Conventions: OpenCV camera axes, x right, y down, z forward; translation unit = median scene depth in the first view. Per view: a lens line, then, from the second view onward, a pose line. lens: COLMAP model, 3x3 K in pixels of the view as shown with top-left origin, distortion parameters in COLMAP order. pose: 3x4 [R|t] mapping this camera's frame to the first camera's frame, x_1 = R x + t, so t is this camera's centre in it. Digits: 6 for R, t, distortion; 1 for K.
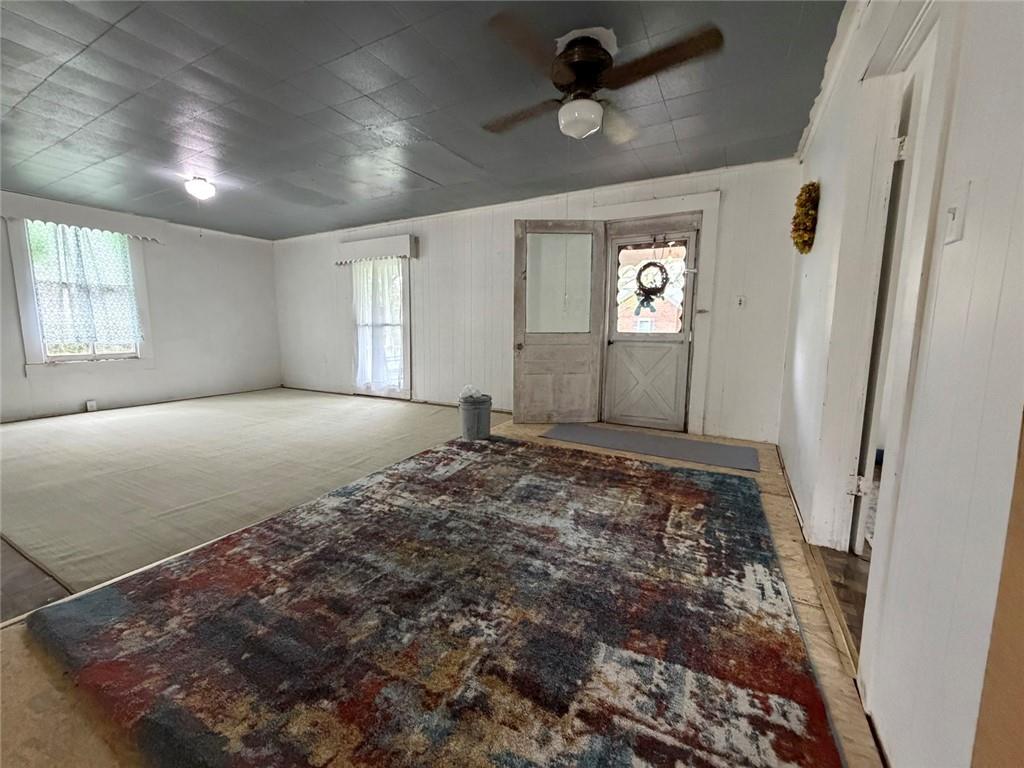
lens RADIAL K [[411.1, 0, 511.0], [0, 411.1, 385.3], [0, 0, 1]] dist [-0.000212, 0.000044]
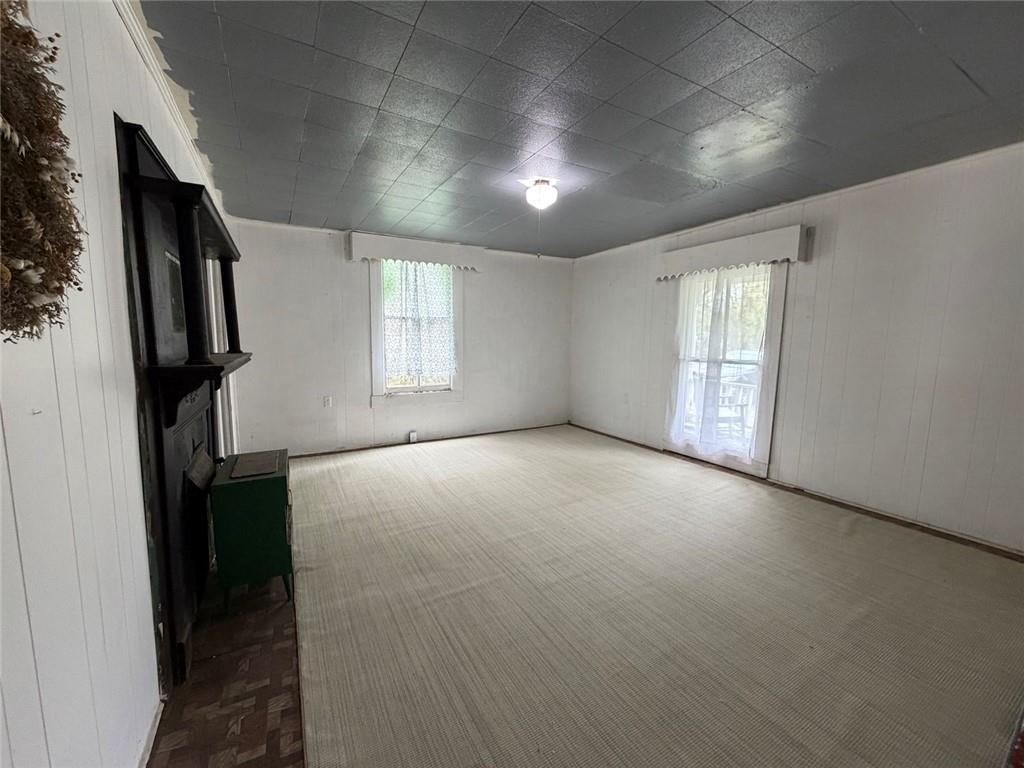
lens RADIAL K [[411.1, 0, 510.7], [0, 411.1, 384.7], [0, 0, 1]] dist [-0.000212, 0.000044]
pose [[0.849603, 0.060687, -0.523920, -0.277514], [-0.075846, 0.997091, -0.007499, -0.084081], [0.521941, 0.046108, 0.851734, 0.243479]]
